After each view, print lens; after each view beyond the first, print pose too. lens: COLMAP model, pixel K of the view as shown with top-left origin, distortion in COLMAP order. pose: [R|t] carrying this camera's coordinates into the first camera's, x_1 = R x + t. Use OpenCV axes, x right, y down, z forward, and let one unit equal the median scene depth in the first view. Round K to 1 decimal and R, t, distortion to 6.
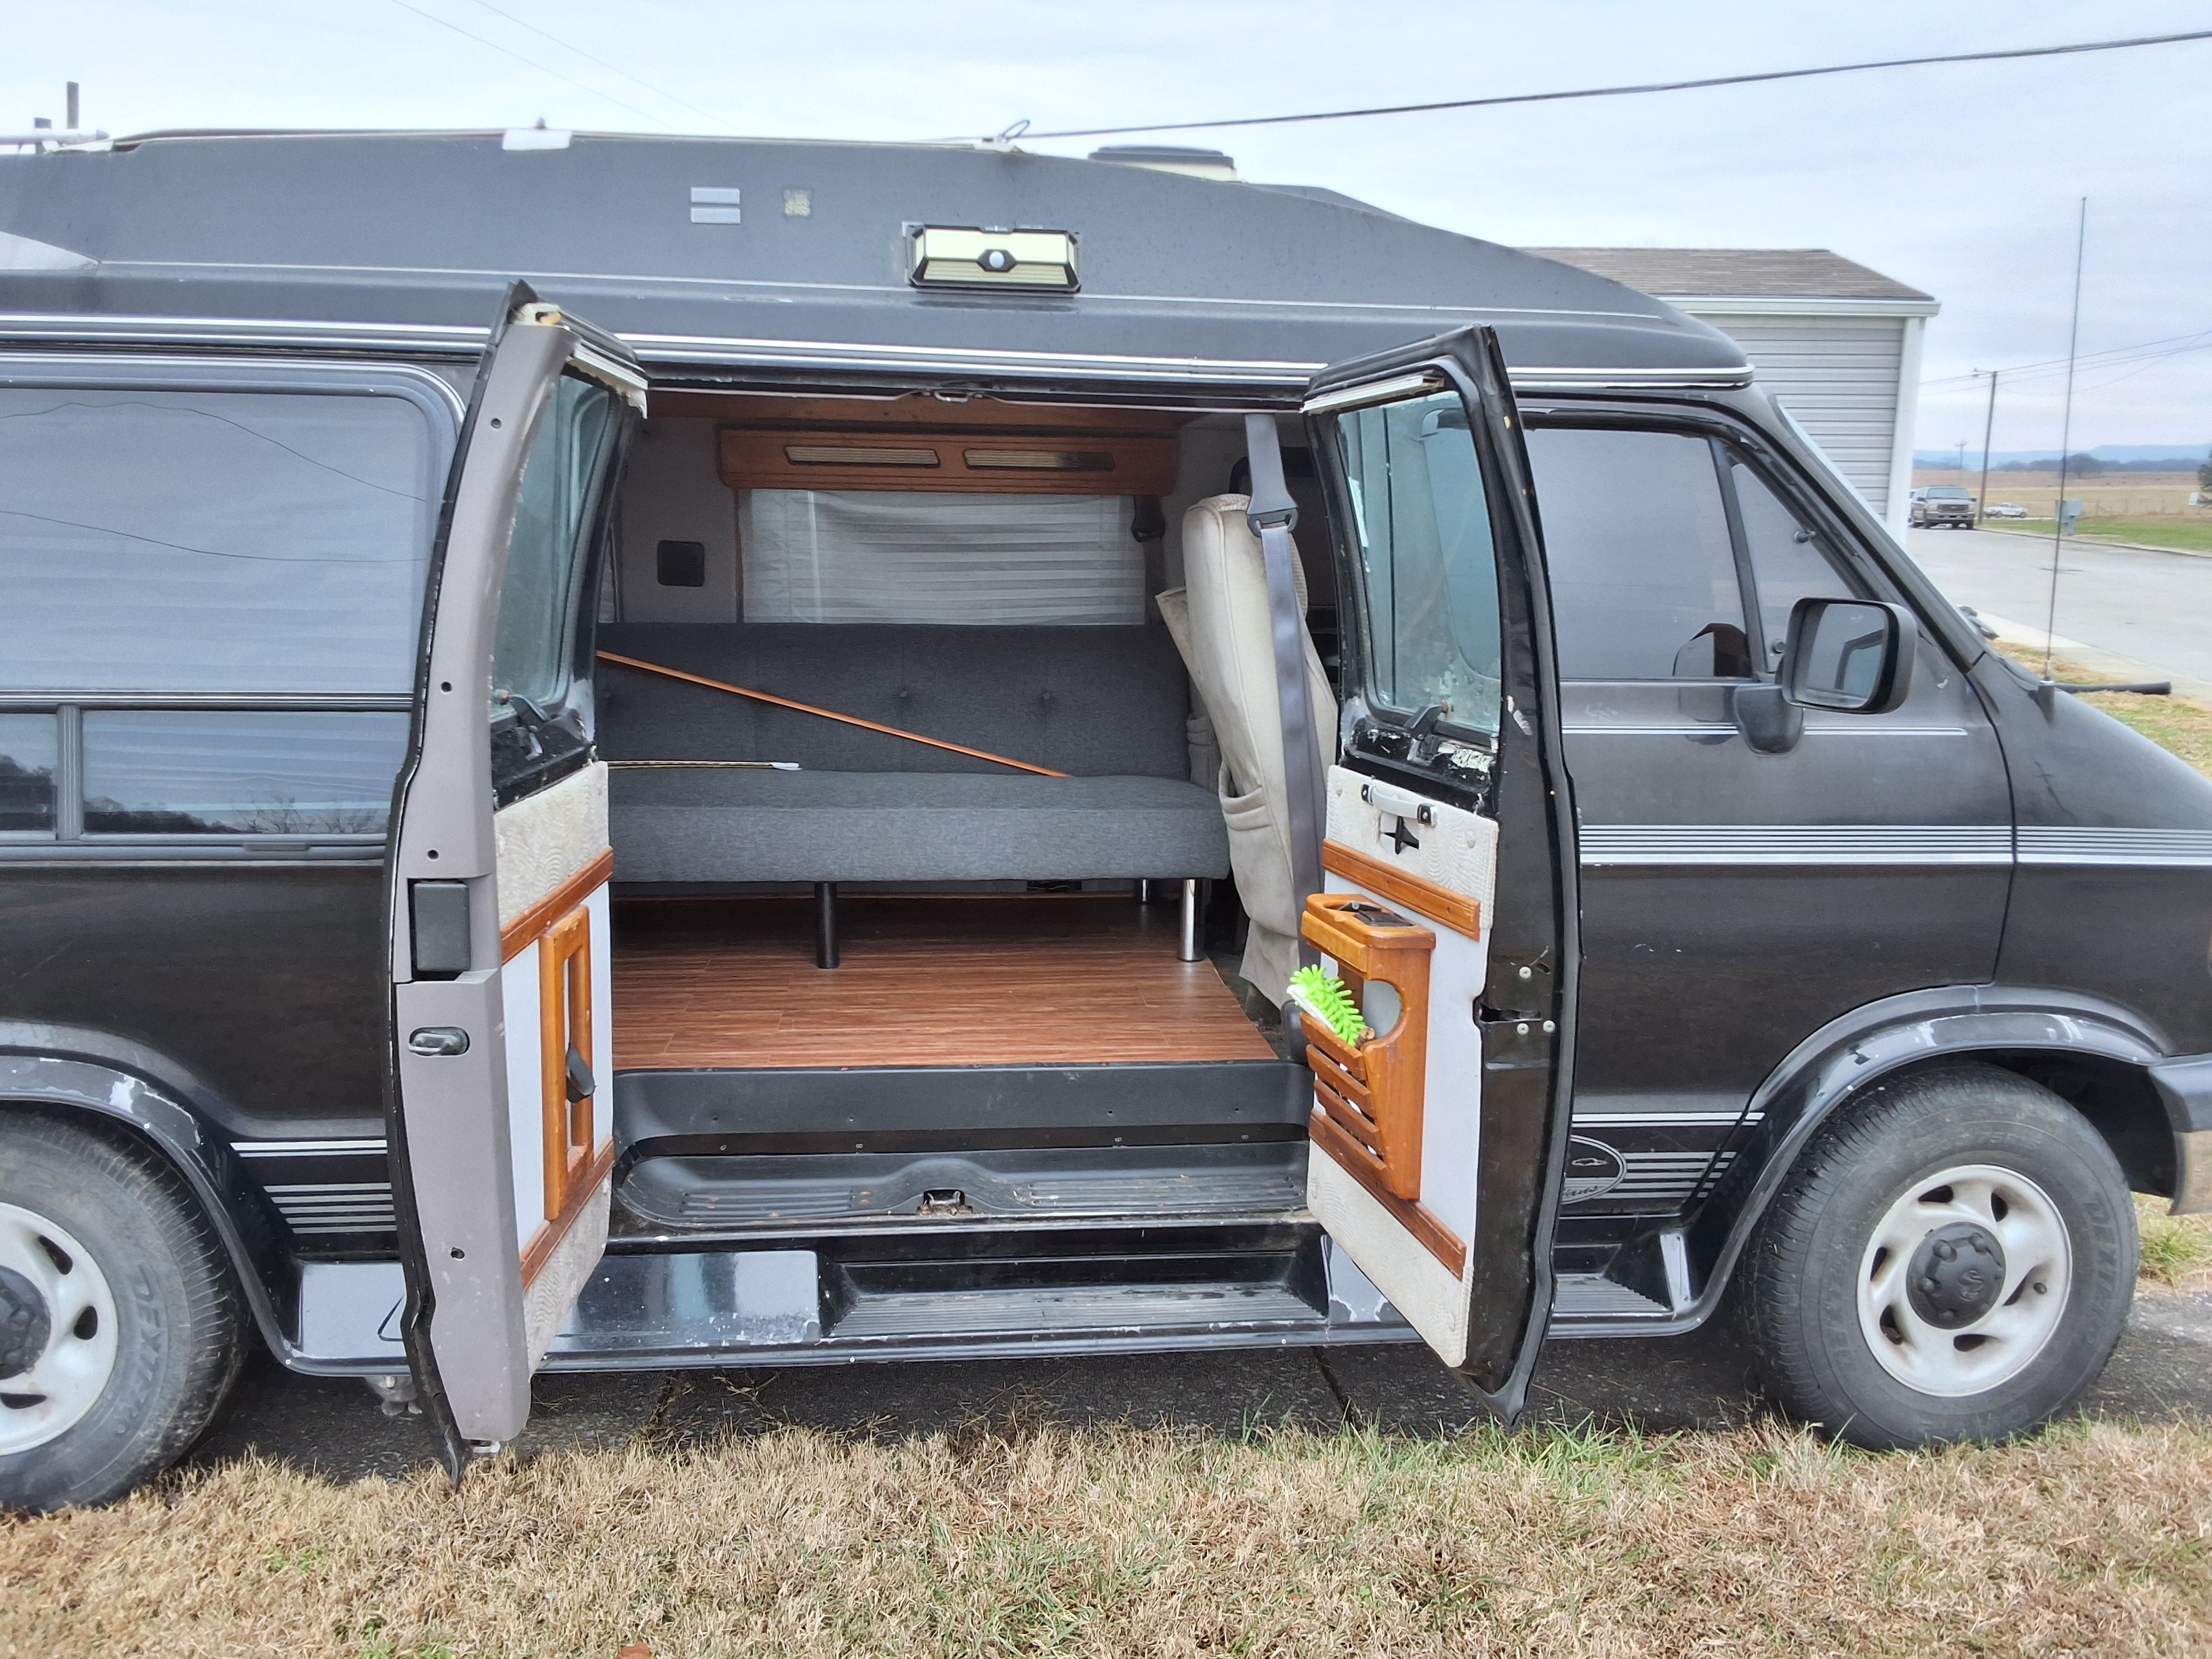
lens RADIAL K [[1744.6, 0, 1109.5], [0, 1744.6, 782.6], [0, 0, 1]] dist [0.110993, -0.199573]
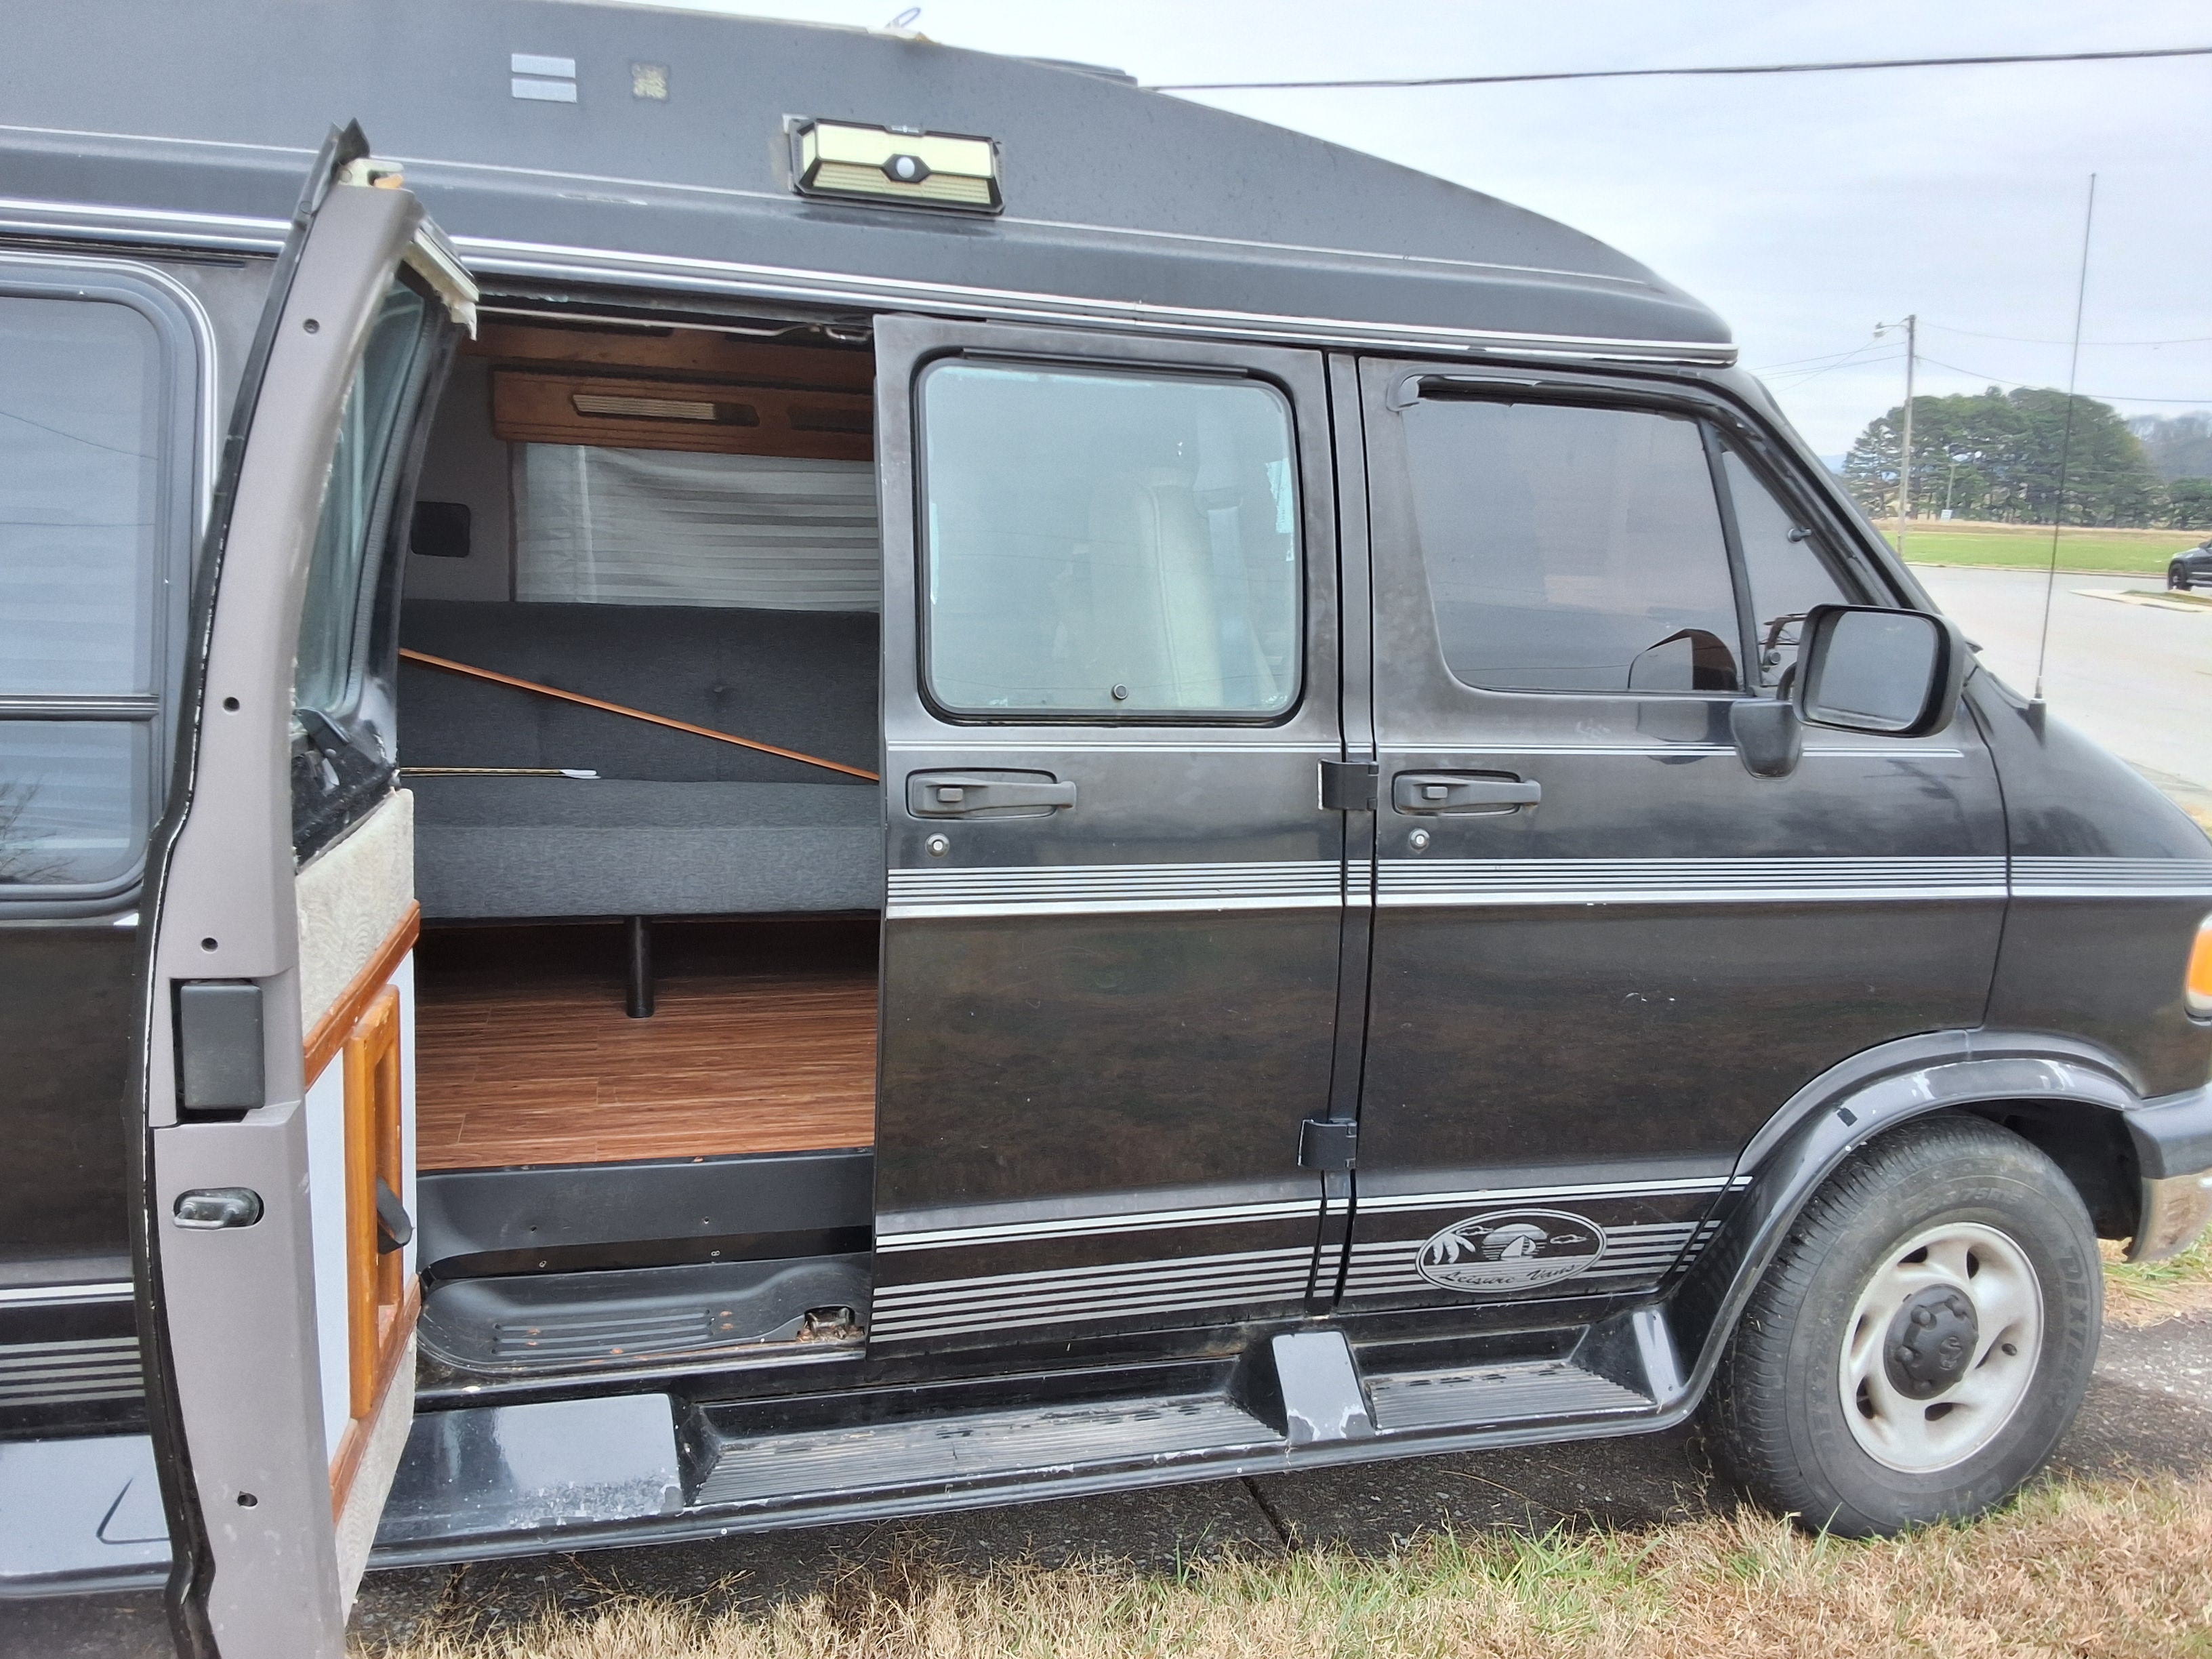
lens RADIAL K [[1744.6, 0, 1109.5], [0, 1744.6, 782.6], [0, 0, 1]] dist [0.110993, -0.199573]
pose [[0.986628, 0.002795, 0.162963, -0.097885], [-0.004699, 0.999925, 0.011298, -0.021766], [-0.162919, -0.011913, 0.986568, 0.168725]]
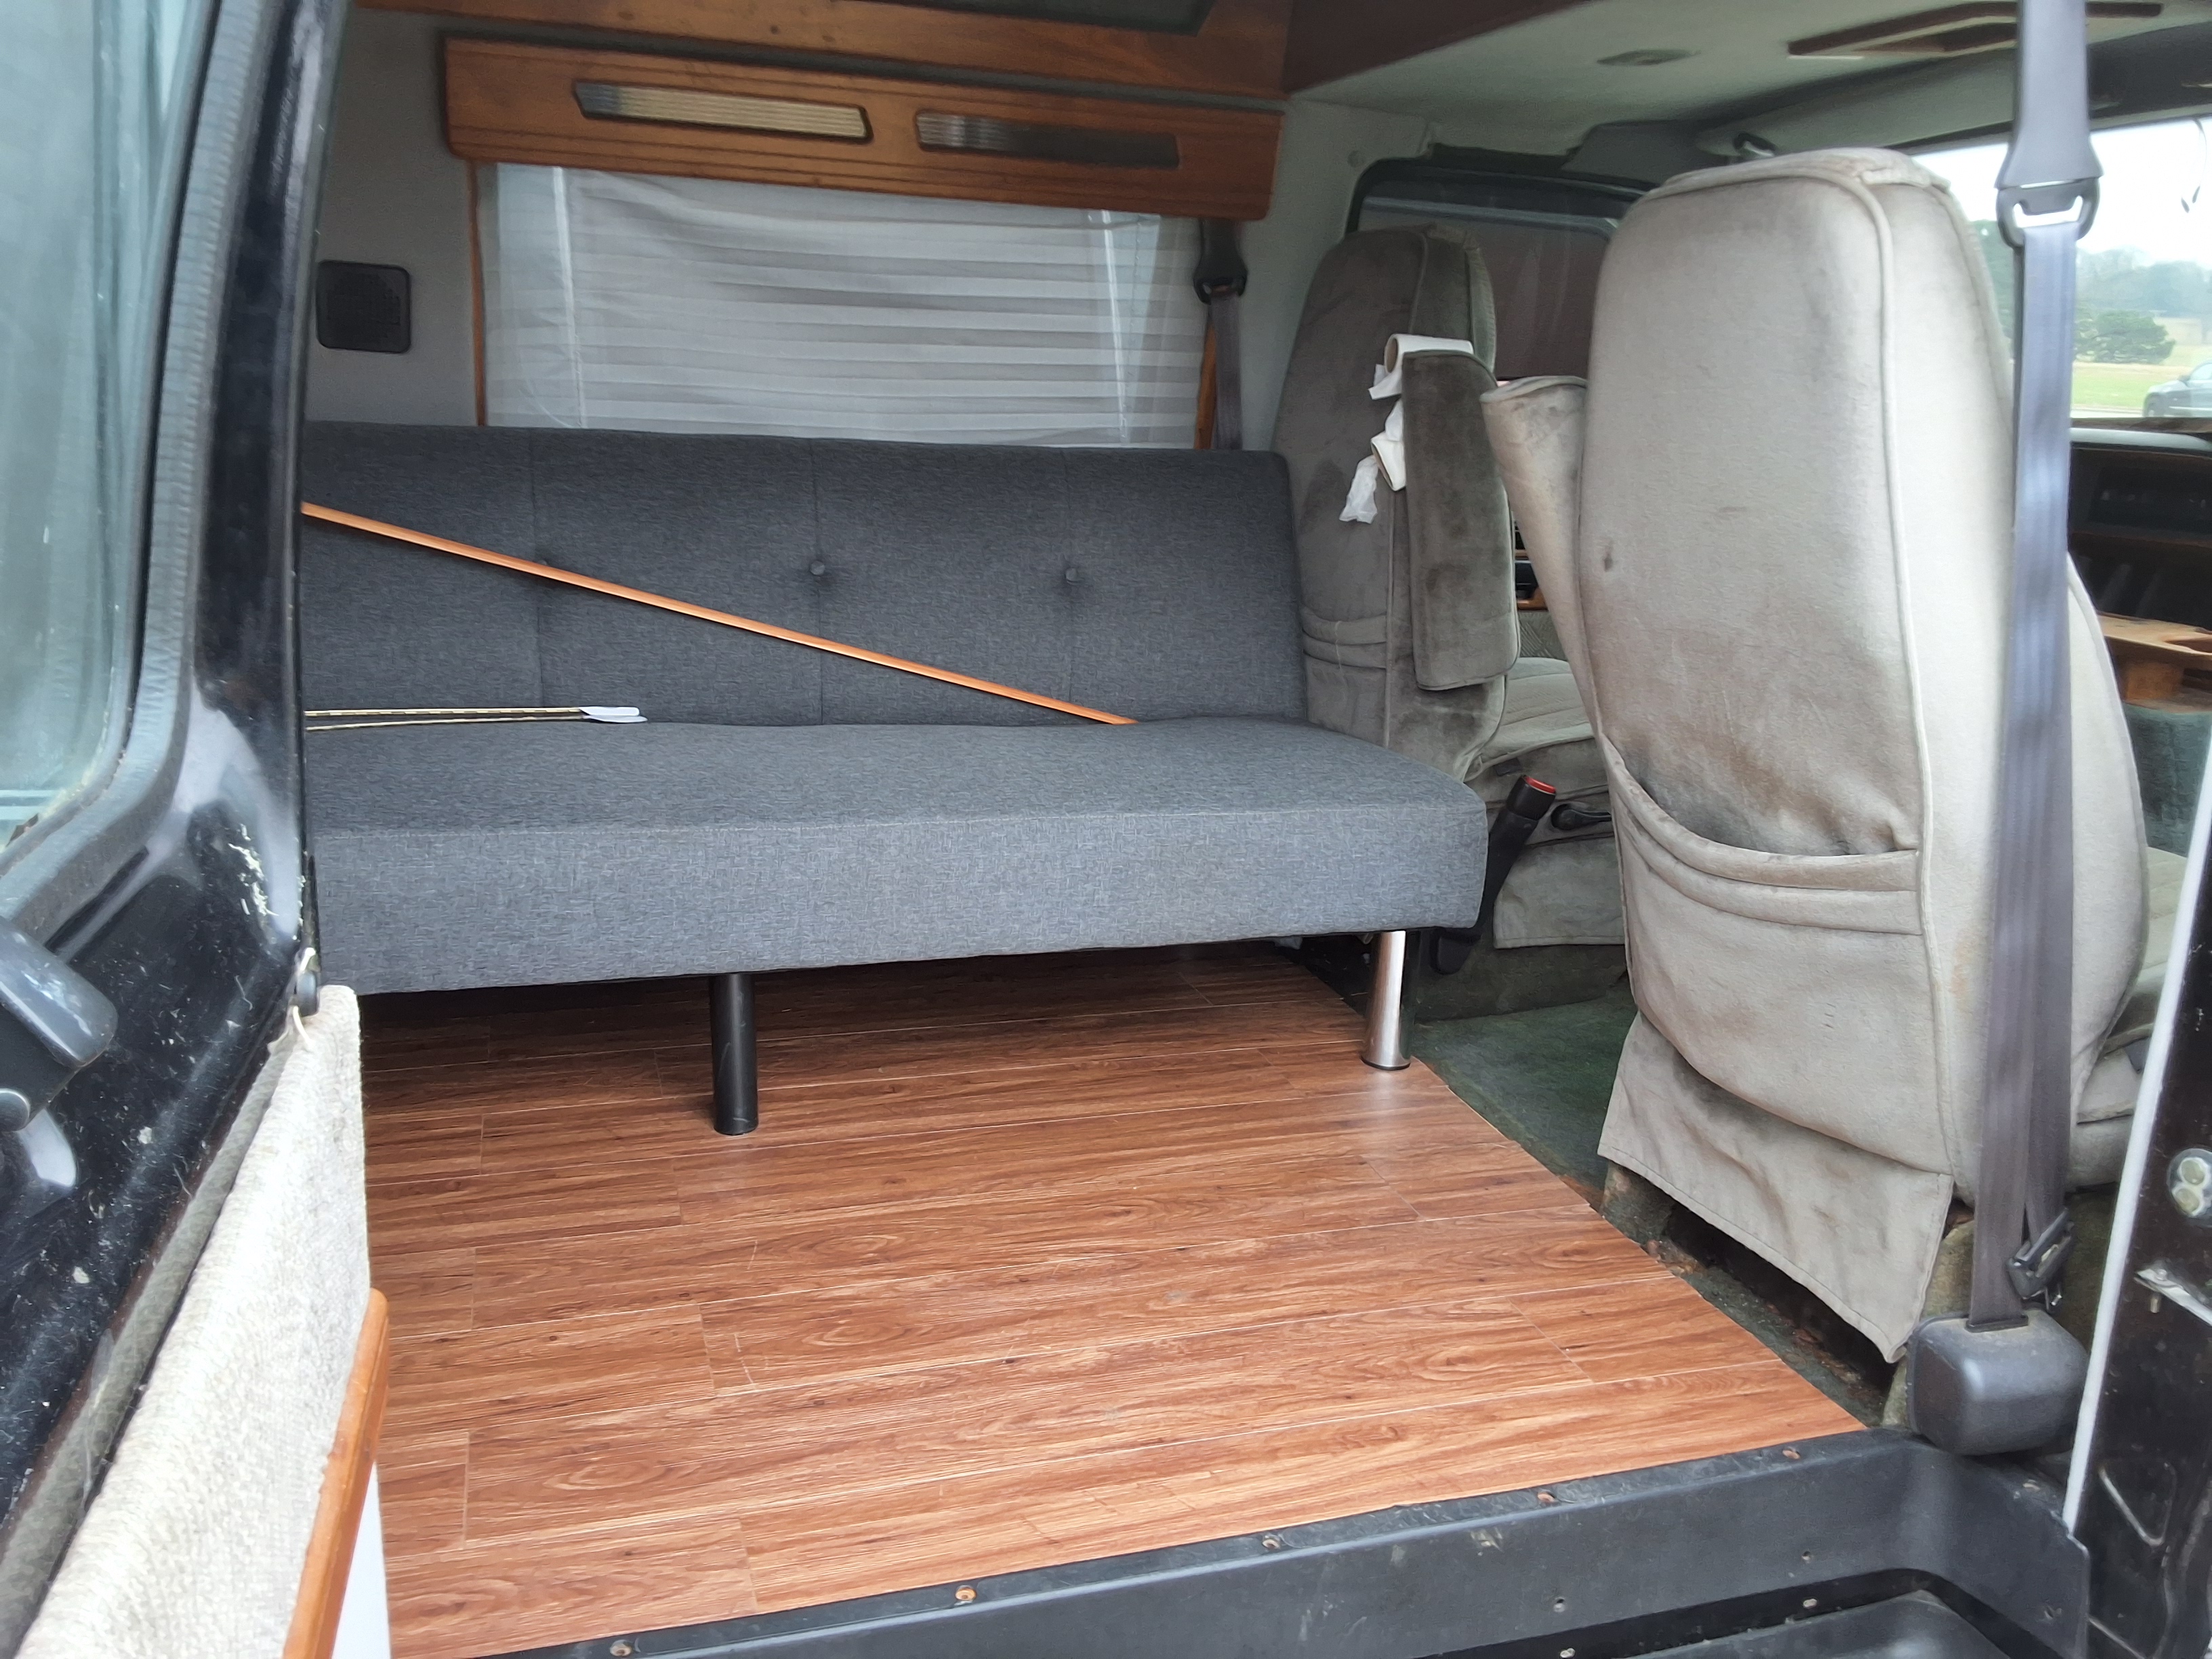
lens RADIAL K [[1744.6, 0, 1109.5], [0, 1744.6, 782.6], [0, 0, 1]] dist [0.110993, -0.199573]
pose [[0.979472, -0.015201, 0.201007, -0.198929], [-0.006161, 0.994429, 0.105227, -0.060566], [-0.201487, -0.104305, 0.973922, 0.632931]]
